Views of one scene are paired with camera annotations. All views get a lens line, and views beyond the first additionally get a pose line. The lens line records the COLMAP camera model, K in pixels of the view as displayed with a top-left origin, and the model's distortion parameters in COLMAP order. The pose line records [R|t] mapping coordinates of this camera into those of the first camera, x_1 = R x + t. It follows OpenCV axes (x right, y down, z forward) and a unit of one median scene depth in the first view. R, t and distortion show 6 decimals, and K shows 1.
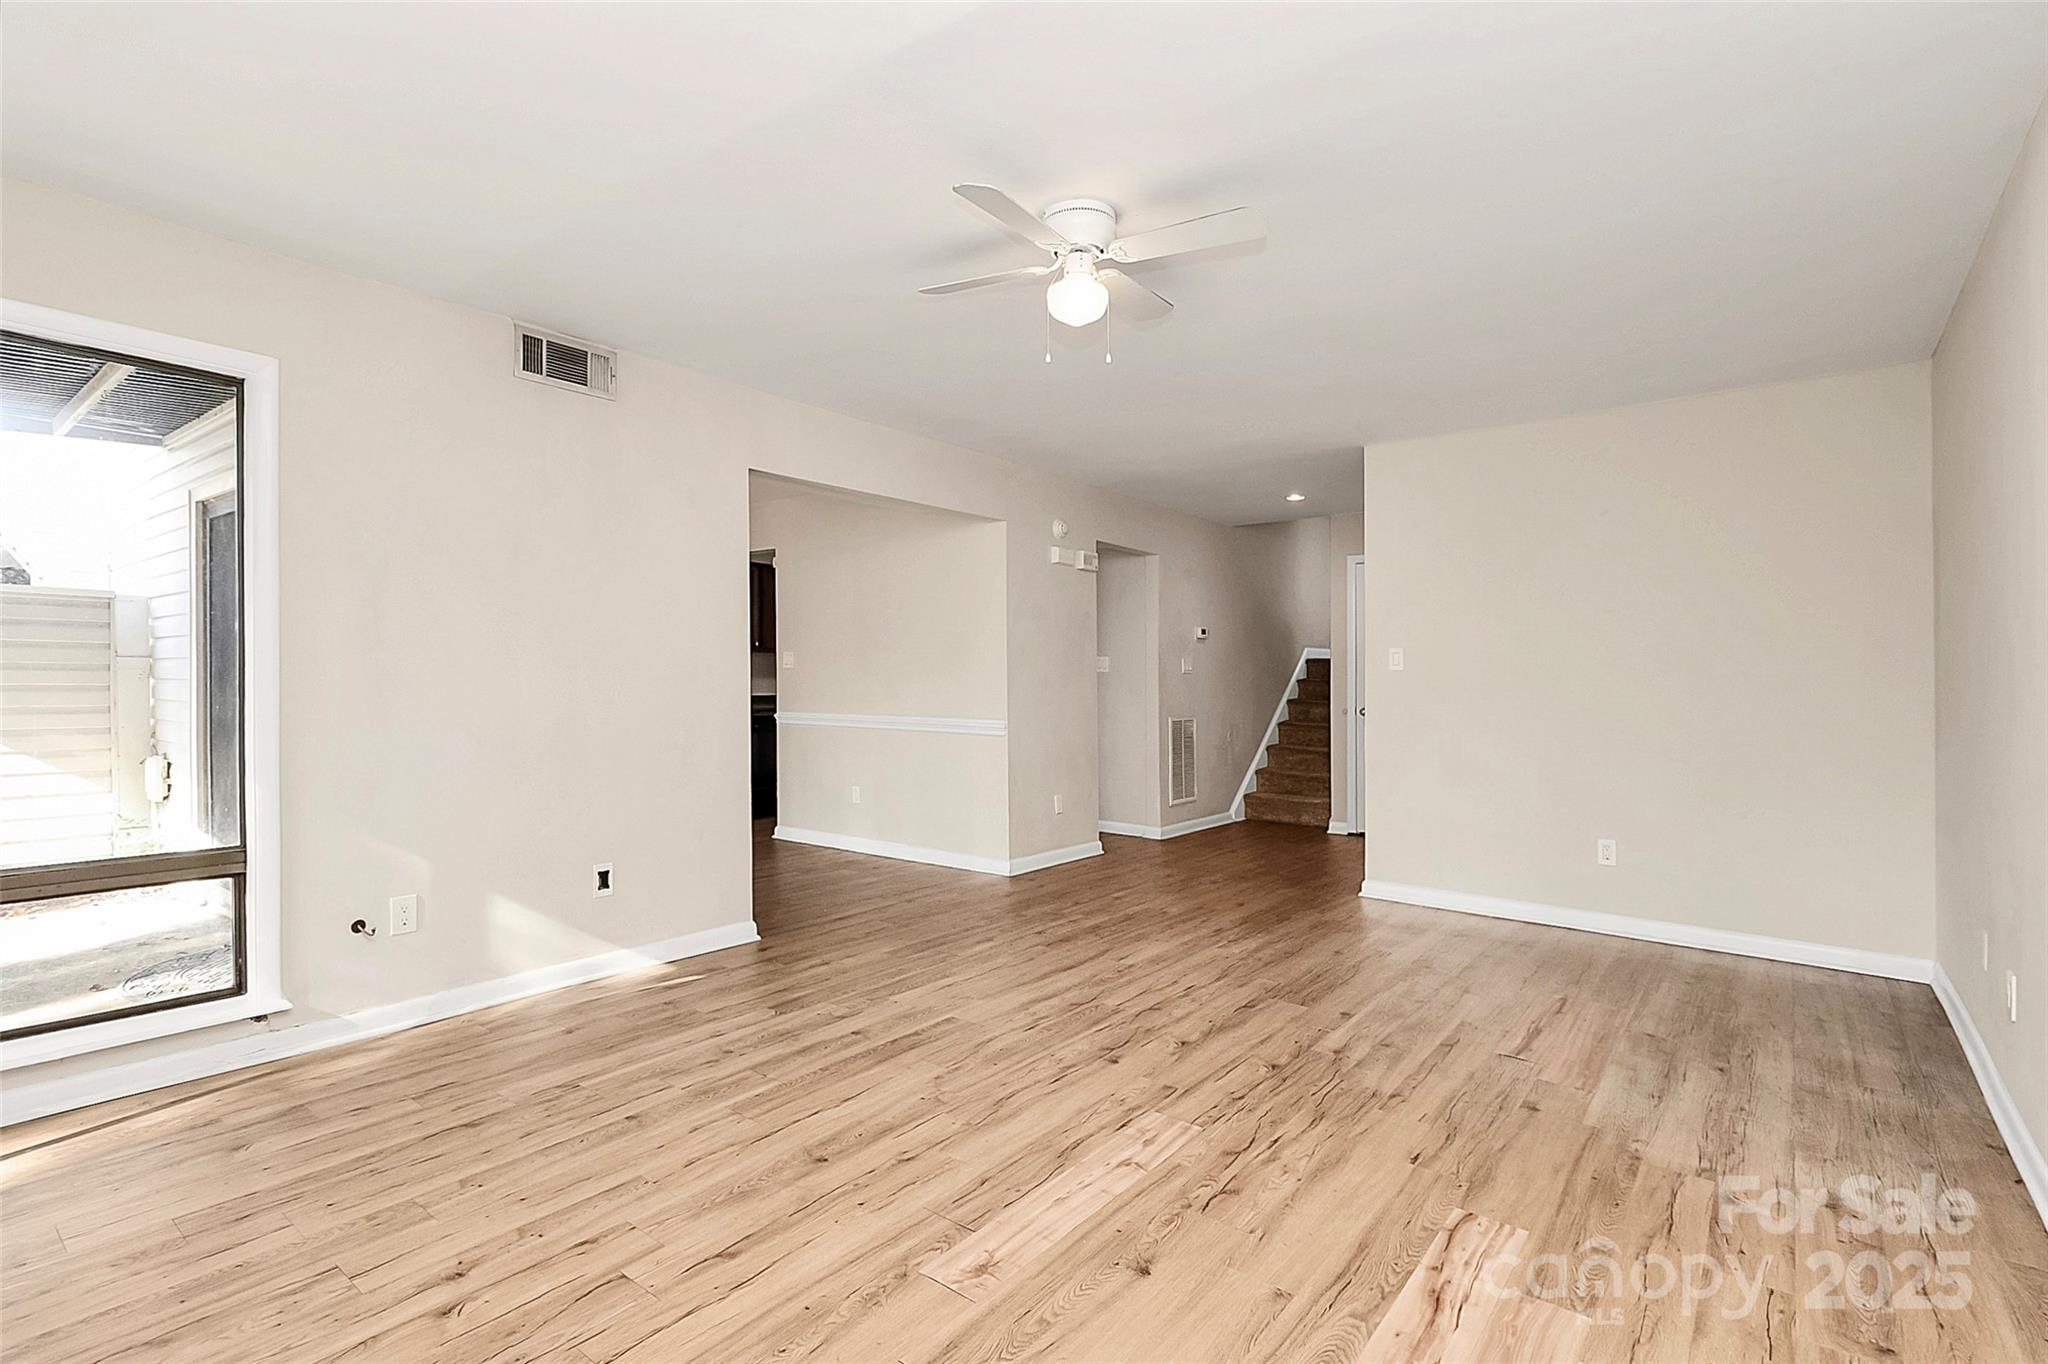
lens RADIAL K [[979.4, 0, 1002.6], [0, 979.4, 677.7], [0, 0, 1]] dist [-0.001734, -0.004526]
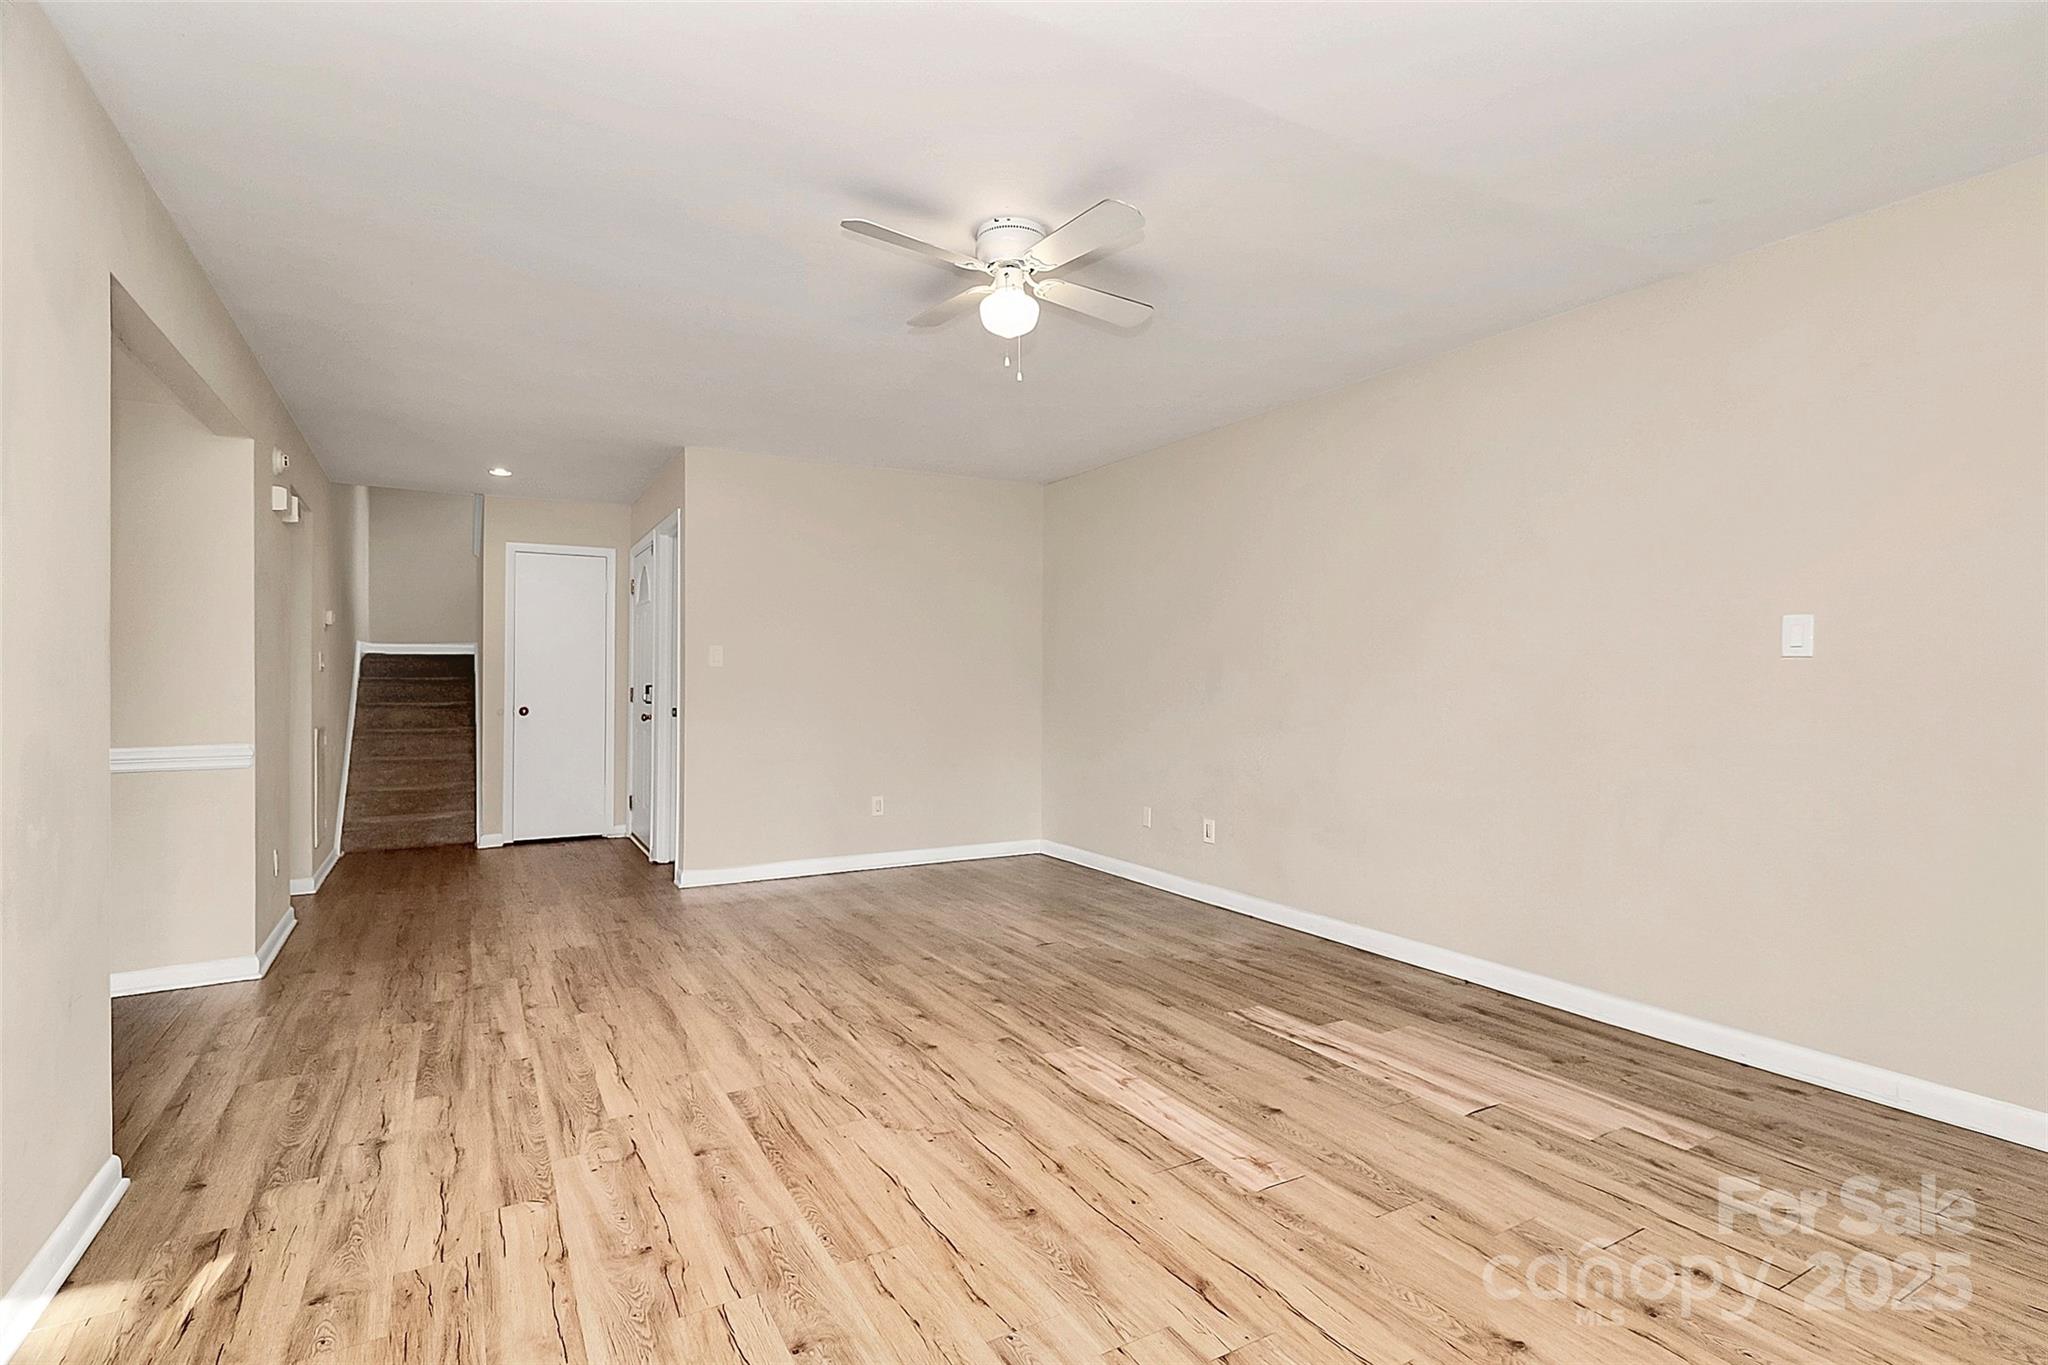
lens RADIAL K [[979.4, 0, 1005.8], [0, 979.4, 680.4], [0, 0, 1]] dist [-0.001734, -0.004526]
pose [[0.386096, -0.018590, 0.922271, -0.776518], [0.013099, 0.999807, 0.014669, -0.006654], [-0.922365, 0.006417, 0.386265, 0.515394]]
